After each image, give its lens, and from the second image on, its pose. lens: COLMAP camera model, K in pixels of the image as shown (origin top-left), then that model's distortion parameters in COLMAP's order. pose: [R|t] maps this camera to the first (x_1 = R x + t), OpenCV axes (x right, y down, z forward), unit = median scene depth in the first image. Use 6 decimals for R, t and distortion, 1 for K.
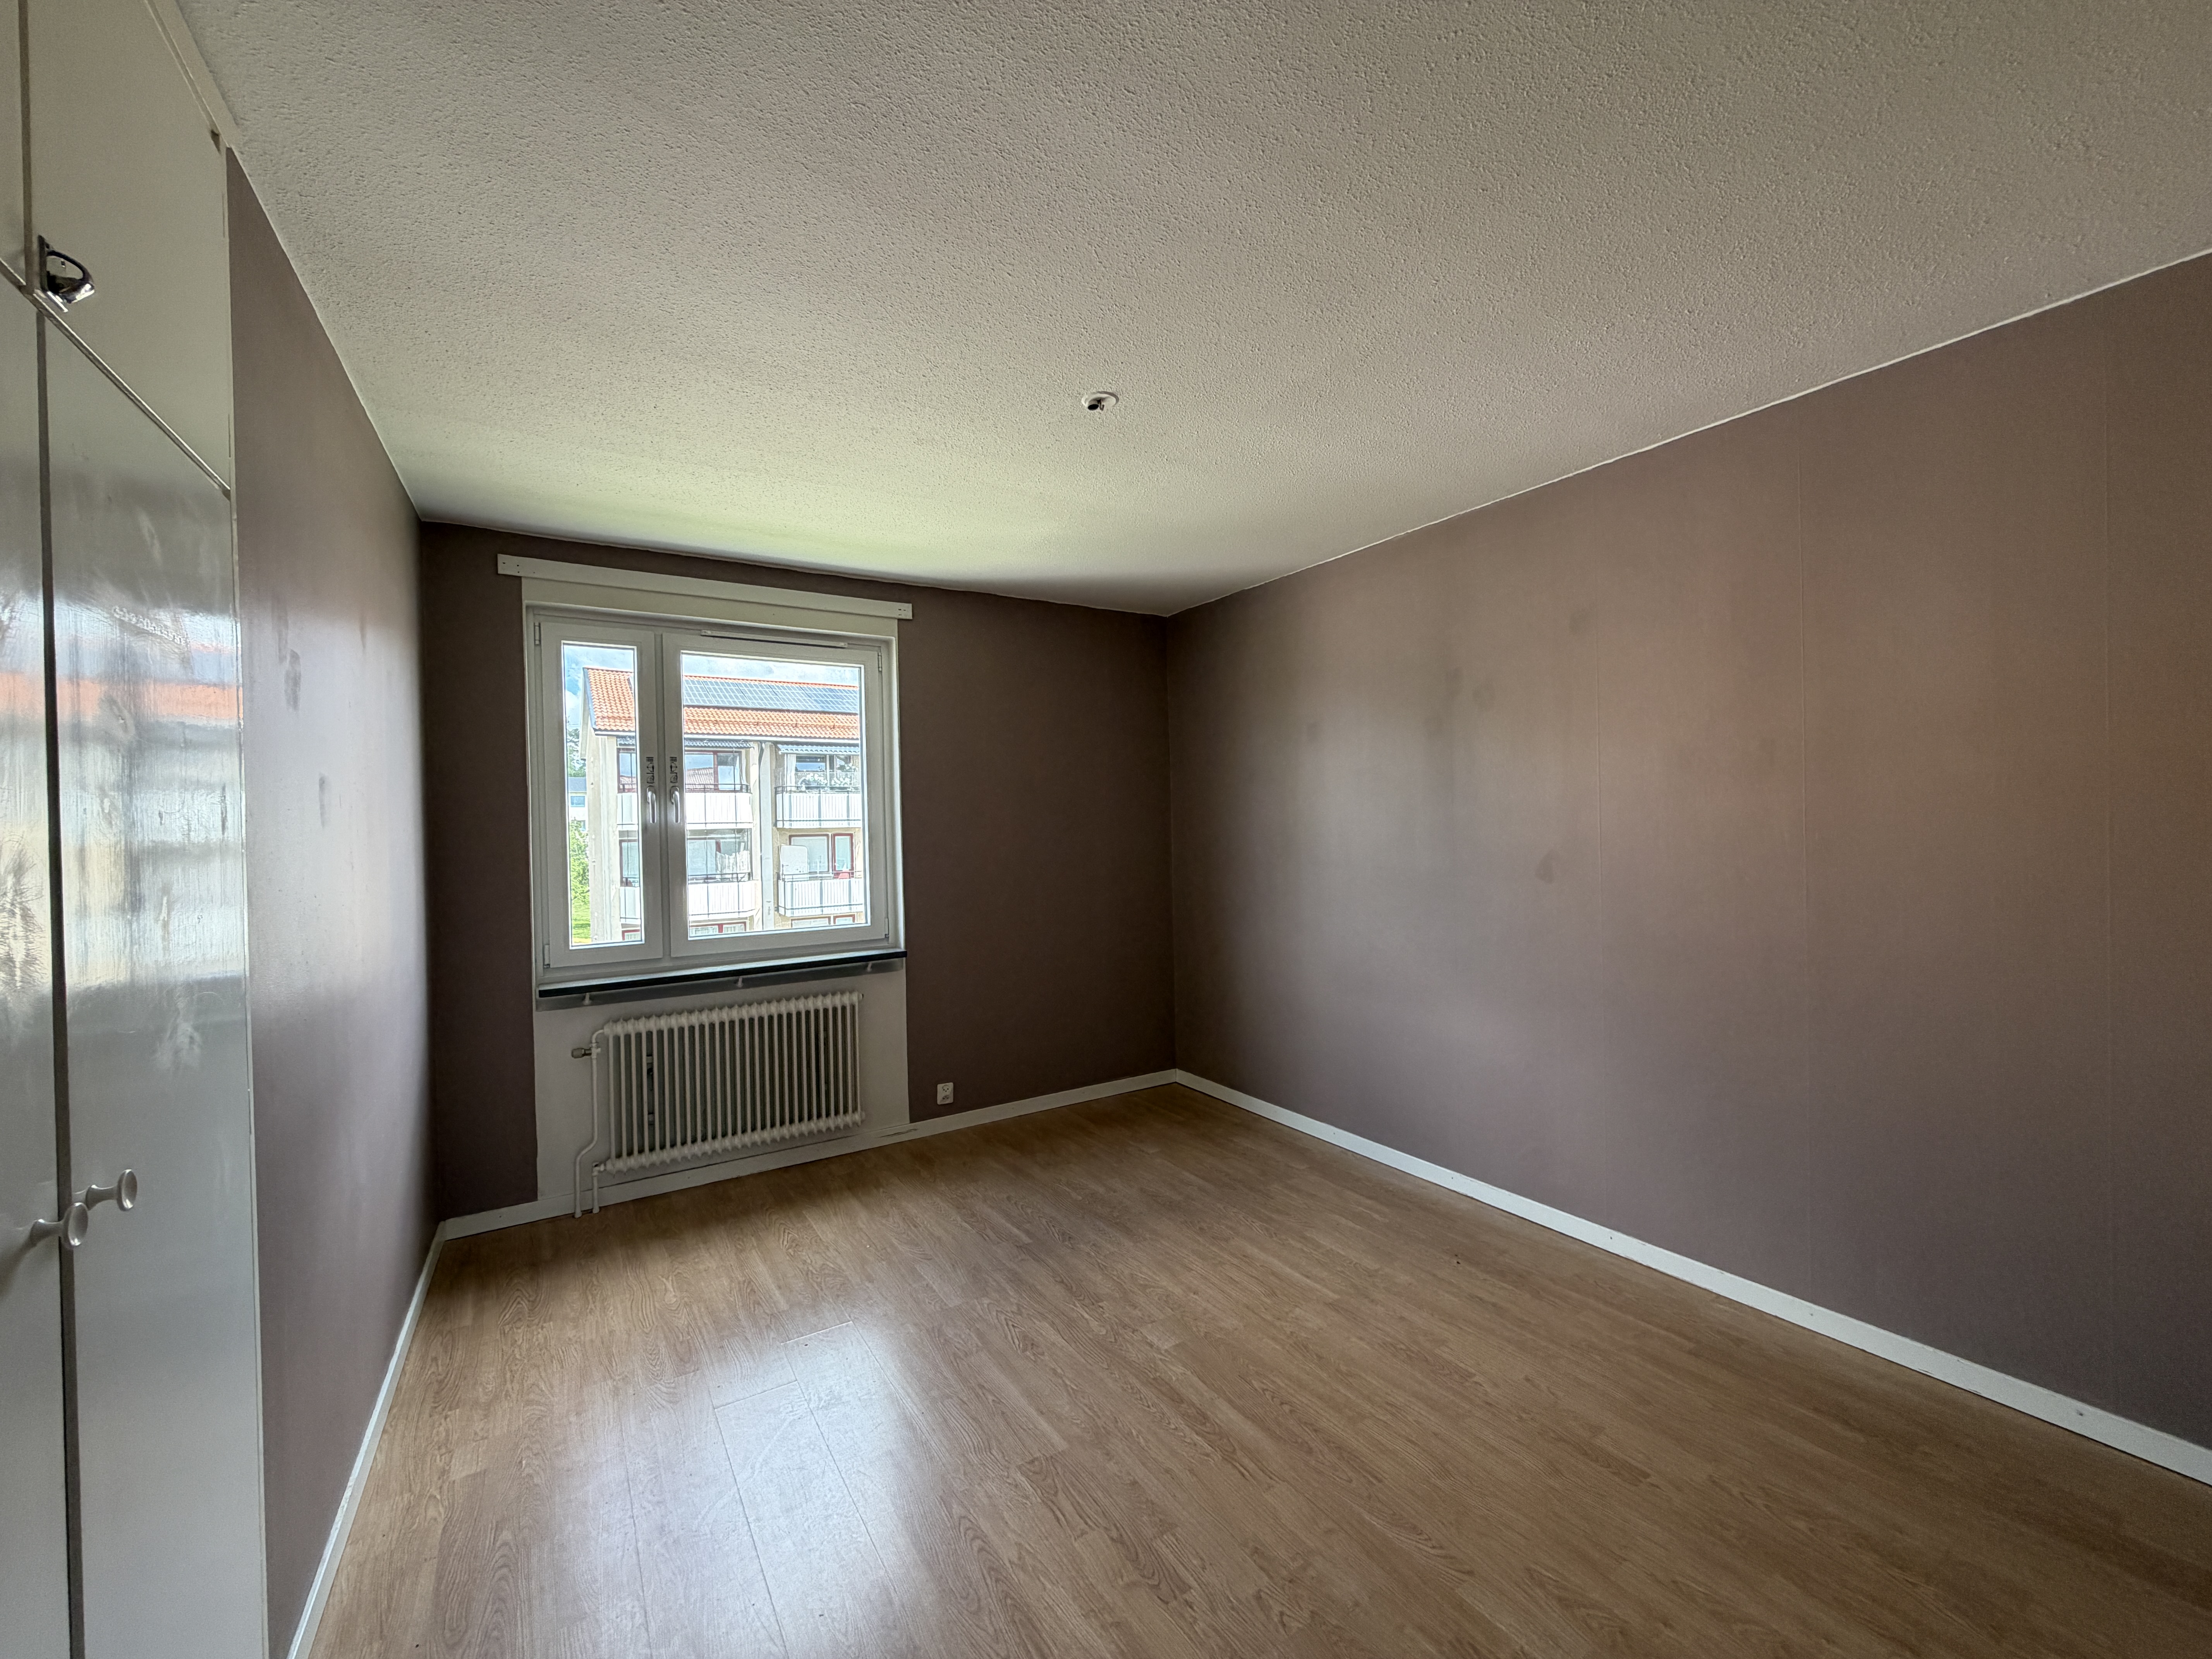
lens RADIAL K [[876.0, 0, 1098.6], [0, 876.0, 827.2], [0, 0, 1]] dist [-0.001119, -0.000052]
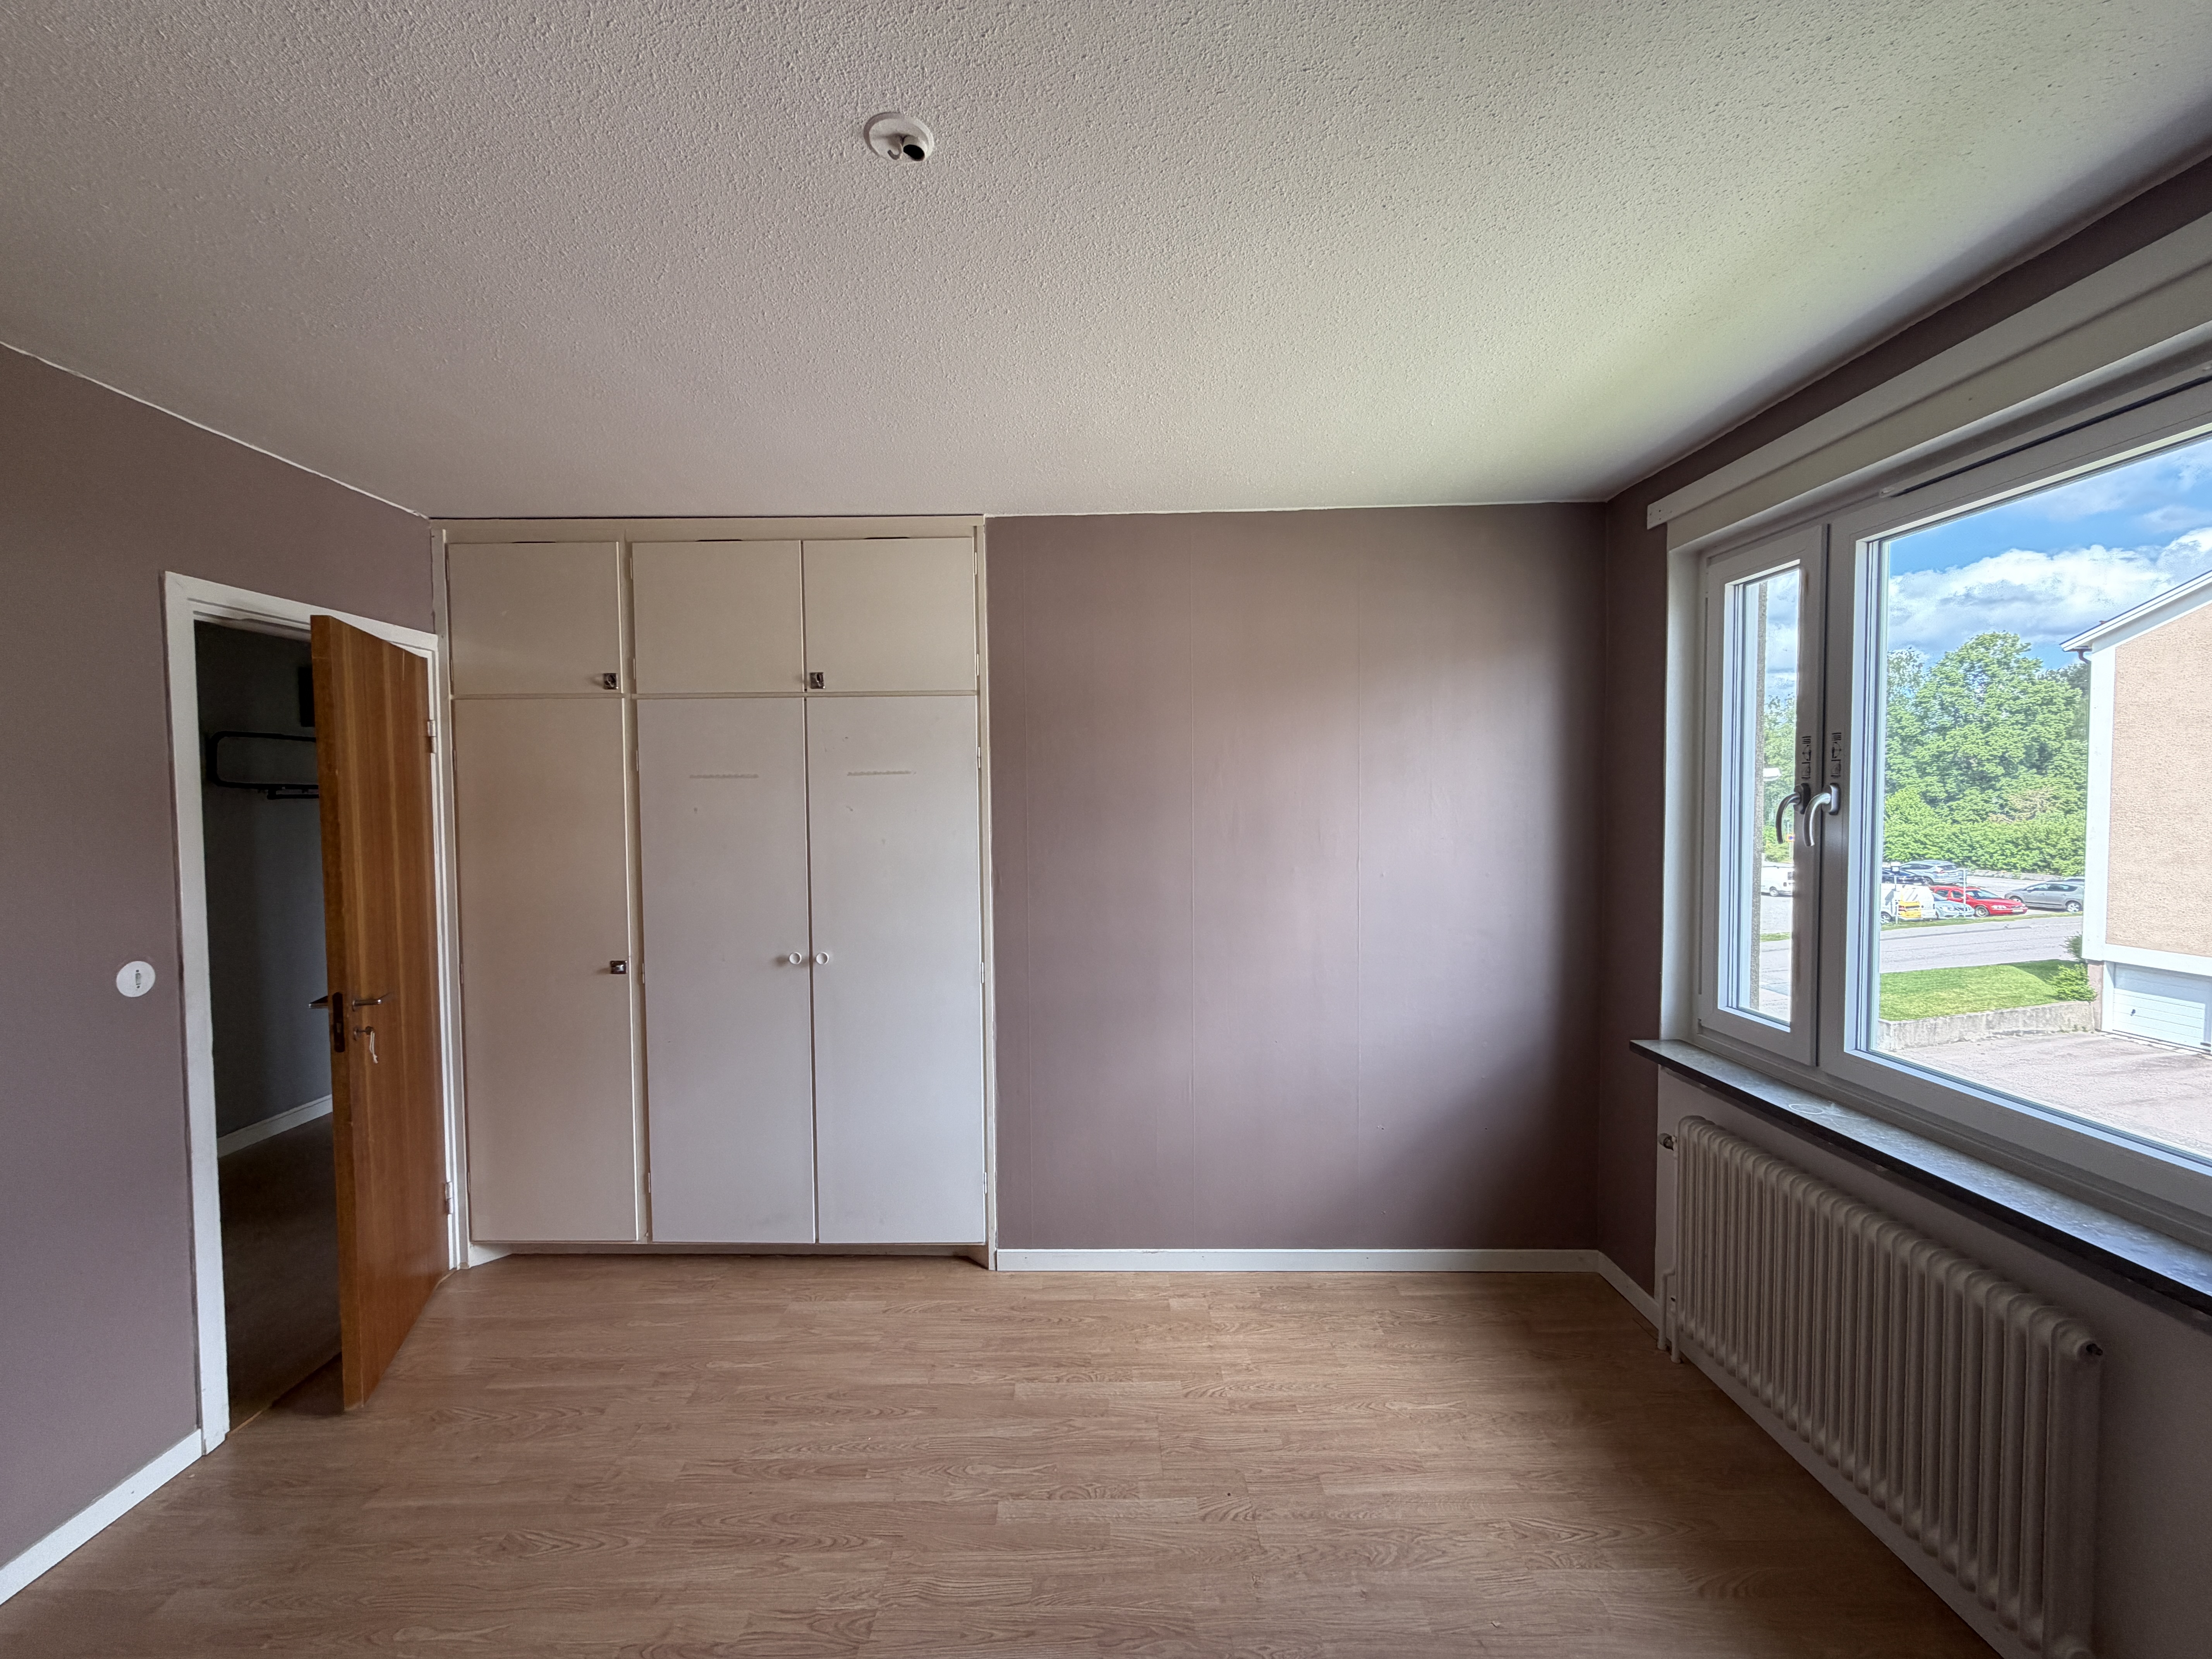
lens RADIAL K [[876.0, 0, 1098.6], [0, 876.0, 827.2], [0, 0, 1]] dist [-0.001119, -0.000052]
pose [[-0.526629, 0.057633, -0.848139, 0.332666], [0.016477, 0.998204, 0.057599, -0.073830], [0.849935, 0.016359, -0.526633, 1.106297]]
